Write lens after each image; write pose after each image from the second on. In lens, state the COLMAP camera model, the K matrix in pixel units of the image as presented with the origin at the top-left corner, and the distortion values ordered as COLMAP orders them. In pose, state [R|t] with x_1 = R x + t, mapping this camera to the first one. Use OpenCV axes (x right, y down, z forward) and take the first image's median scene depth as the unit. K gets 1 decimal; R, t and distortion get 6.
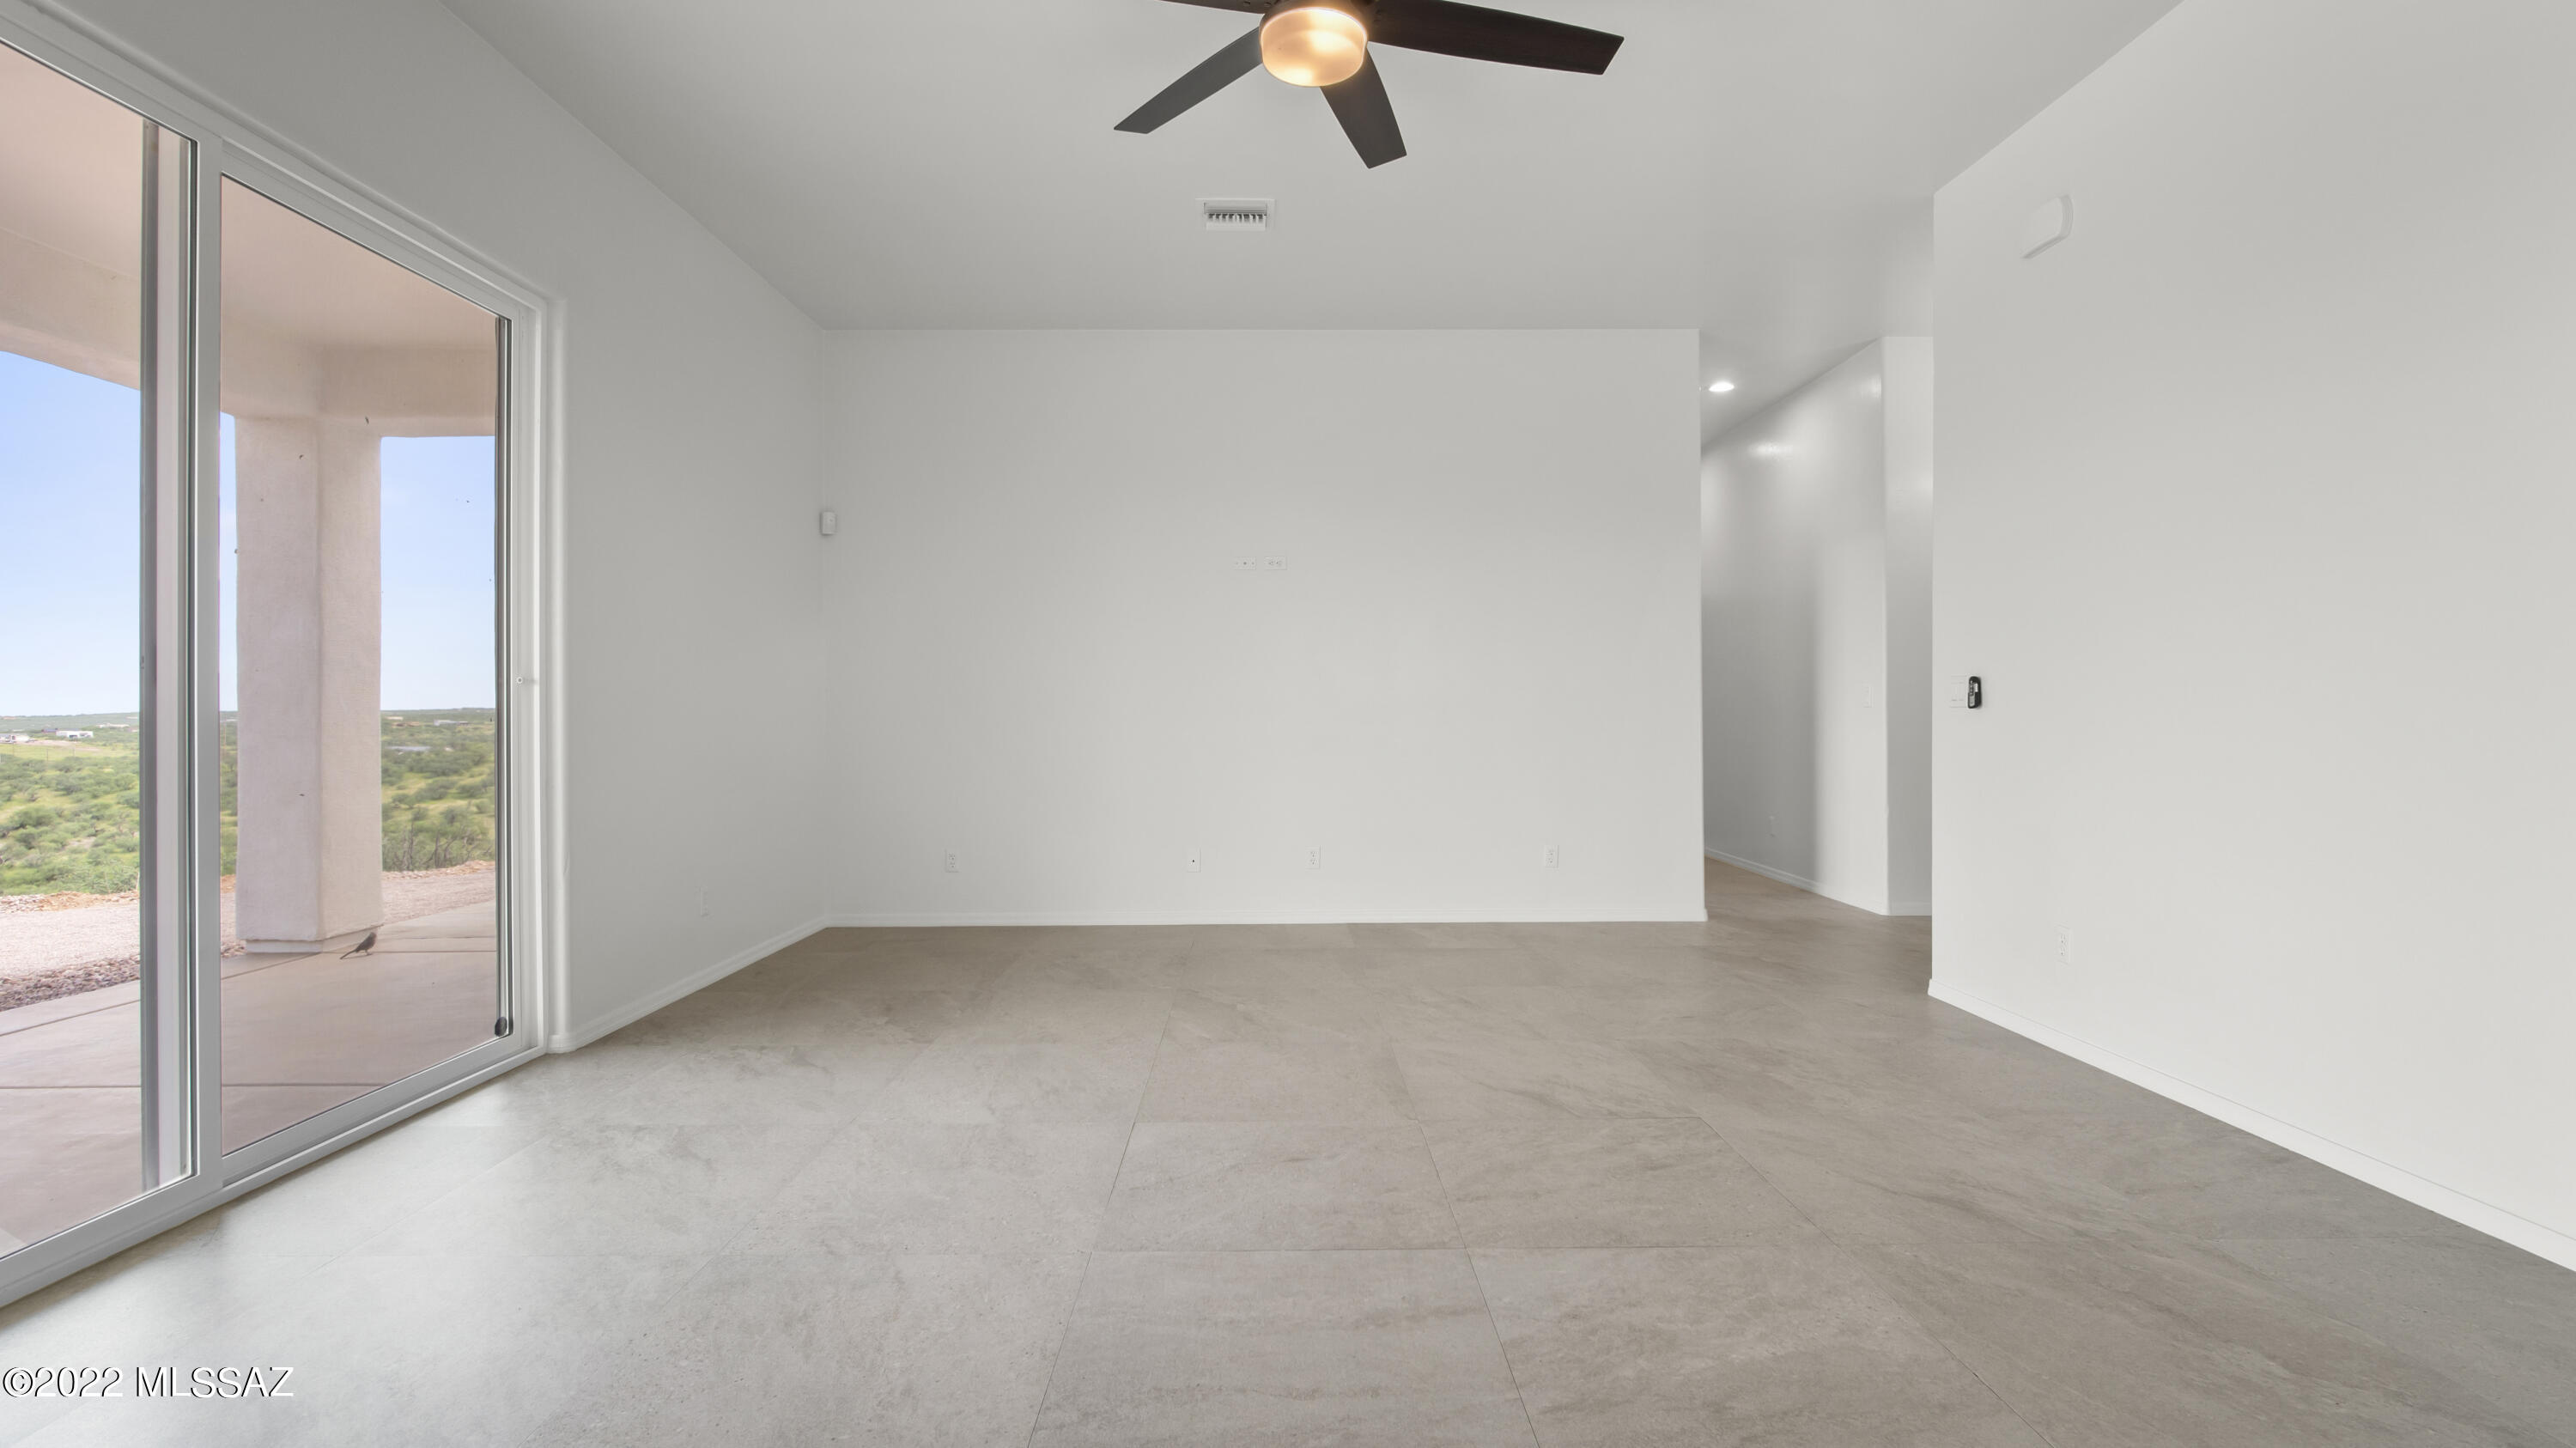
lens RADIAL K [[1179.4, 0, 1288.0], [0, 1179.4, 702.7], [0, 0, 1]] dist [0.001105, -0.005951]
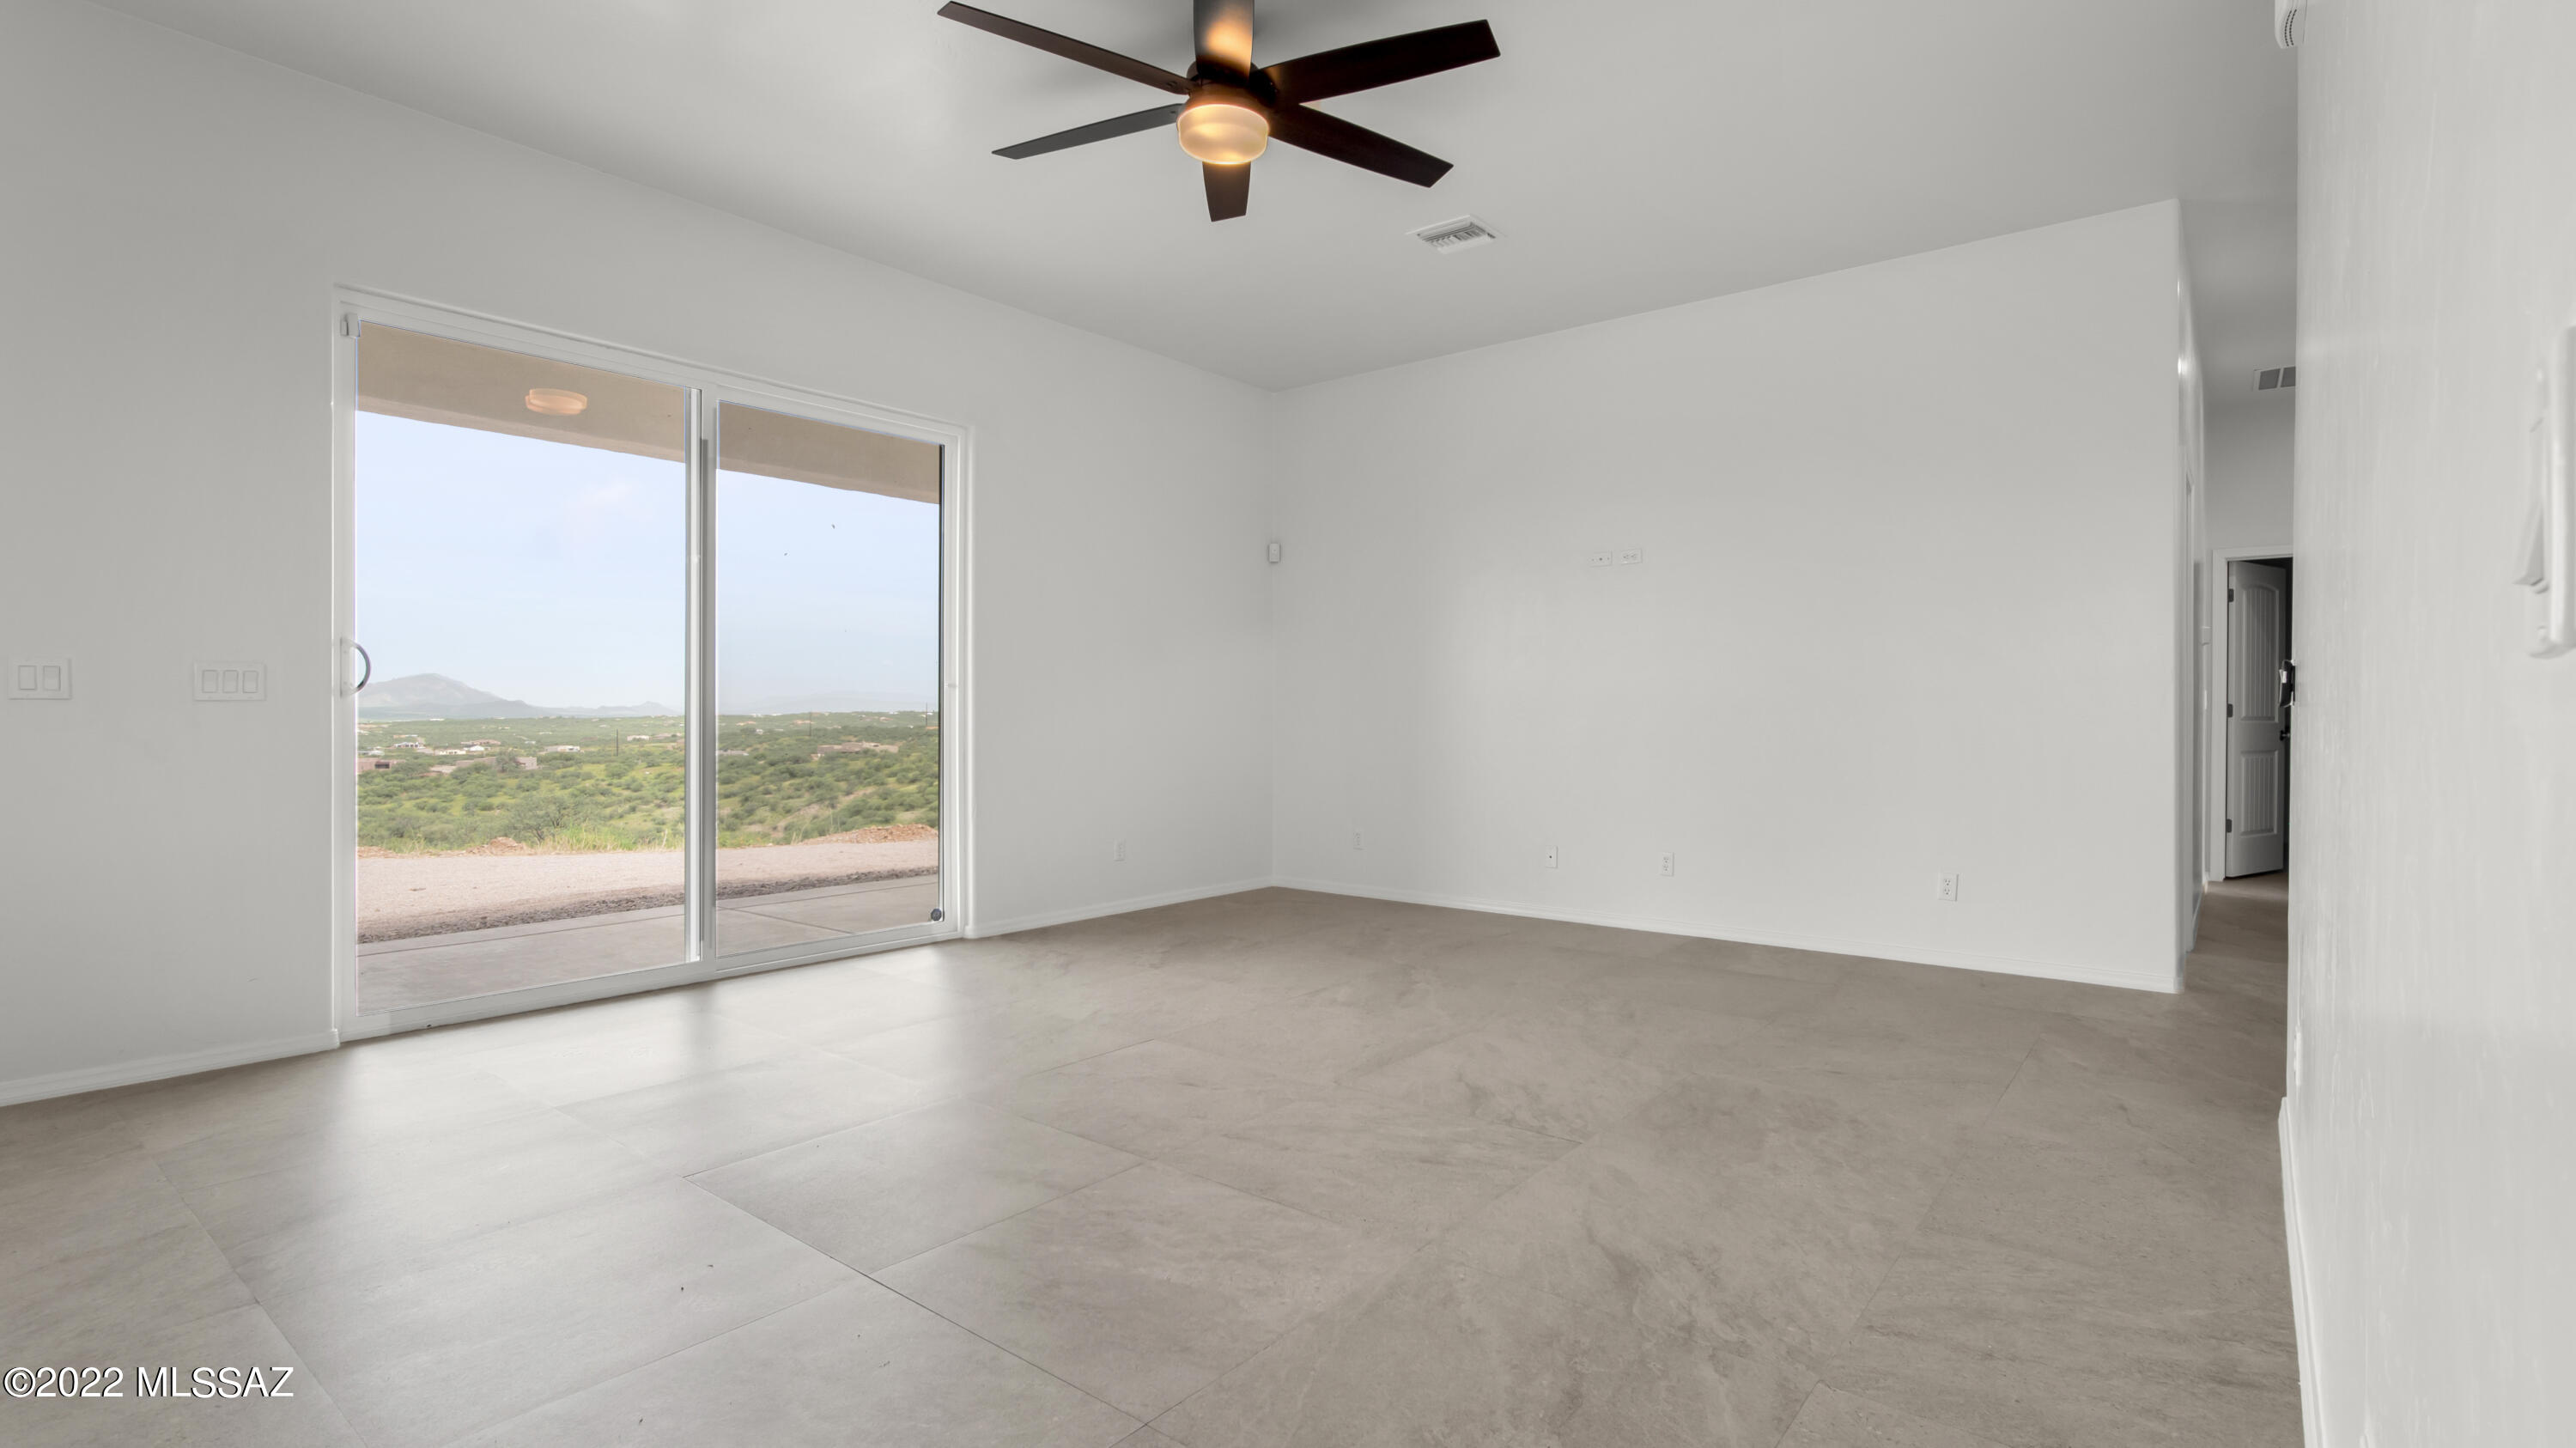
lens RADIAL K [[1188.4, 0, 1288.0], [0, 1188.4, 724.0], [0, 0, 1]] dist [-0.004994, -0.000655]
pose [[0.770504, 0.009944, -0.637358, 0.679703], [0.001254, 0.999853, 0.017116, 0.003340], [0.637434, -0.013988, 0.770378, 0.118041]]
